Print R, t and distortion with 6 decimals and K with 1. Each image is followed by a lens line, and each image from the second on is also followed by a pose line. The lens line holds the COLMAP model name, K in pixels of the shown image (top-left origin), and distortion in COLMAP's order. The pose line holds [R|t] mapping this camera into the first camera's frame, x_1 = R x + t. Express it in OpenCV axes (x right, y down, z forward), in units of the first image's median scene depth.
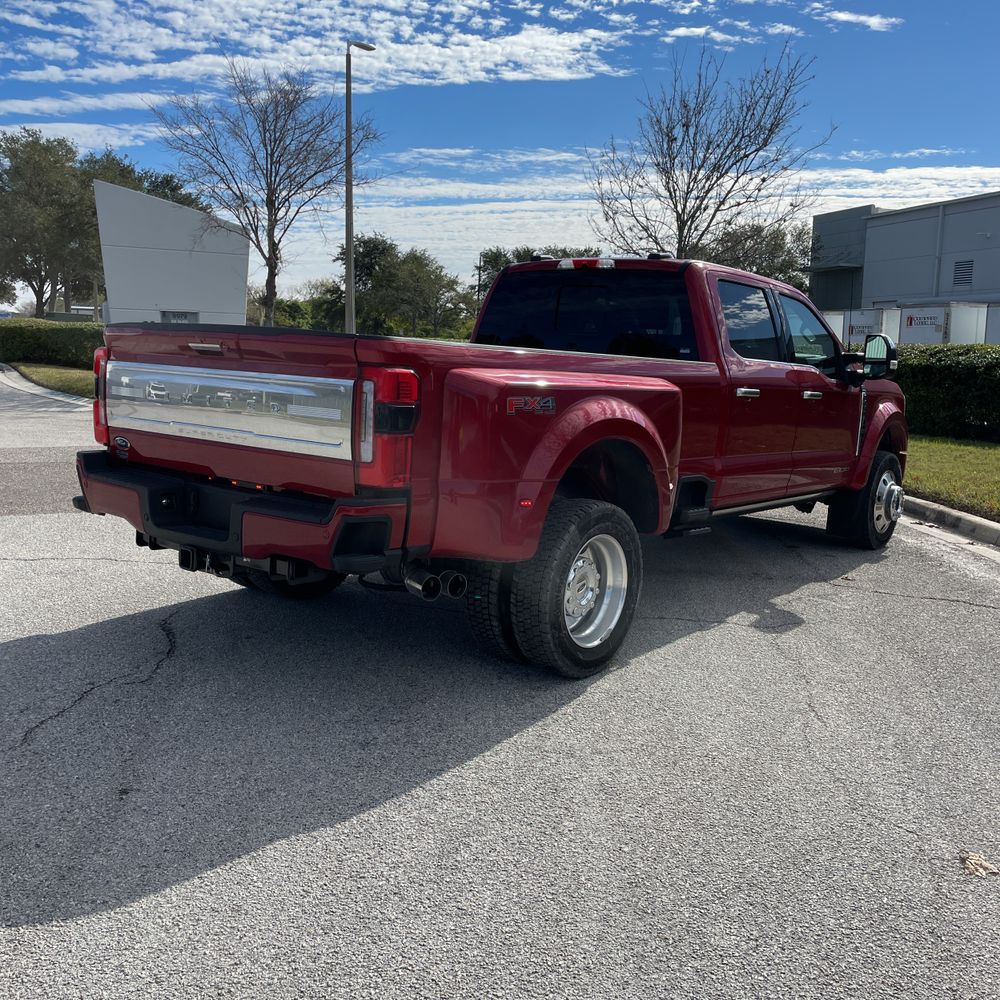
lens RADIAL K [[996.8, 0, 512.6], [0, 996.8, 501.2], [0, 0, 1]] dist [0.098858, -0.123917]
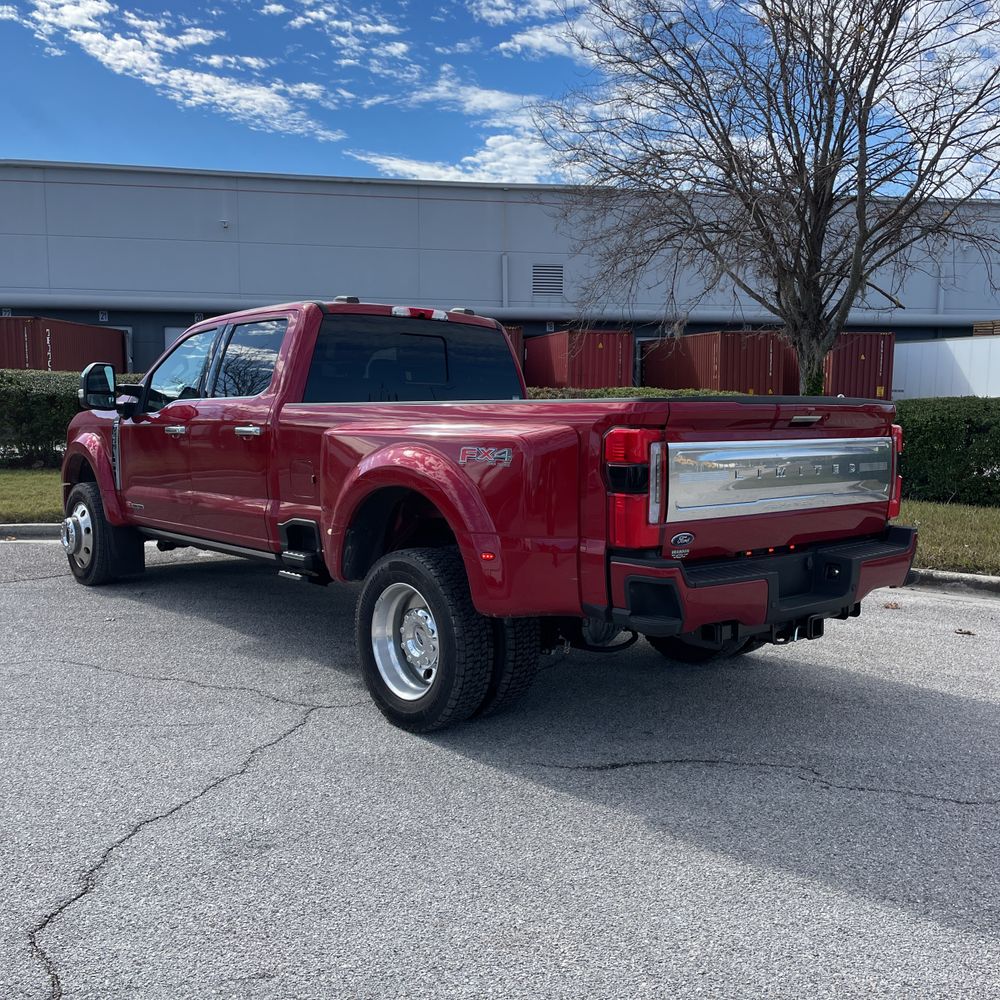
lens RADIAL K [[996.8, 0, 512.6], [0, 996.8, 501.2], [0, 0, 1]] dist [0.098858, -0.123917]
pose [[0.186827, -0.135165, 0.973050, -0.257268], [0.138276, 0.984247, 0.110171, -0.042168], [-0.972613, 0.113966, 0.202574, 0.206338]]
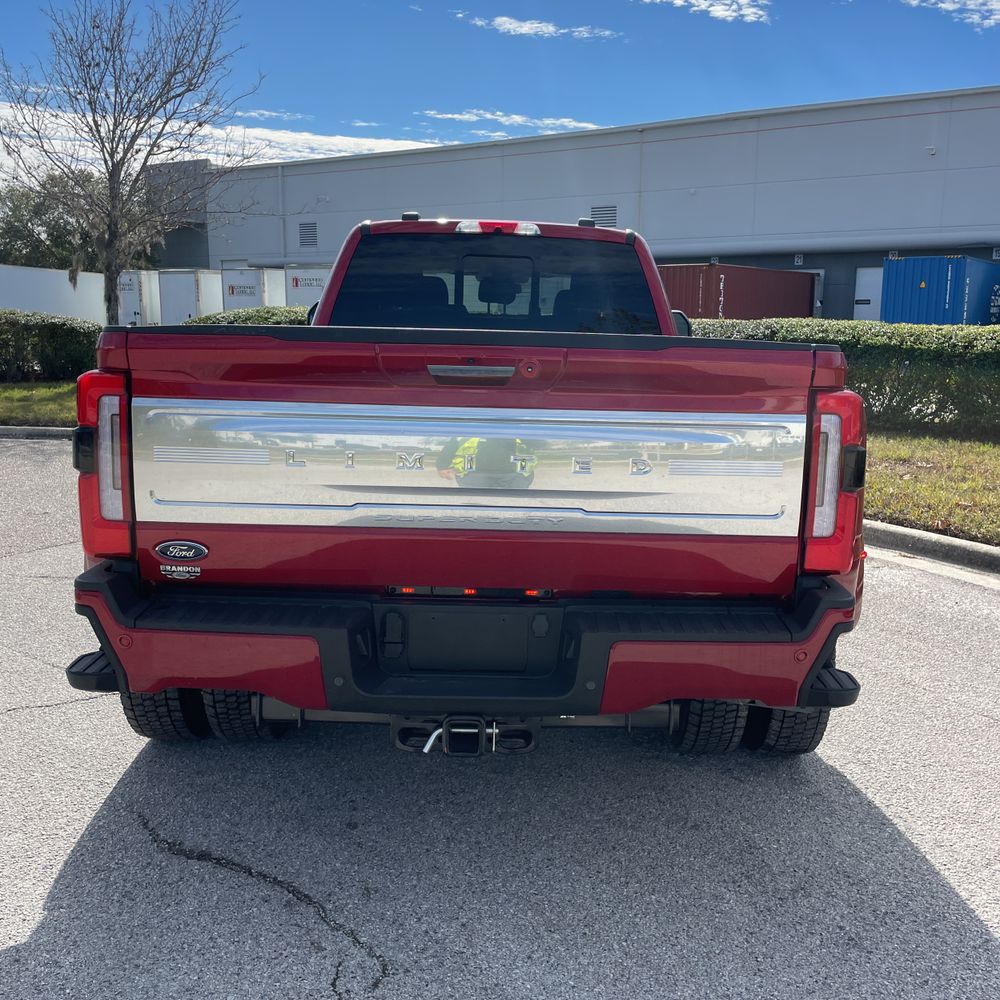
lens RADIAL K [[996.8, 0, 512.6], [0, 996.8, 501.2], [0, 0, 1]] dist [0.098858, -0.123917]
pose [[0.787295, -0.124239, 0.603929, -0.121041], [0.098658, 0.992252, 0.075512, -0.022583], [-0.608632, 0.000132, 0.793453, 0.101200]]
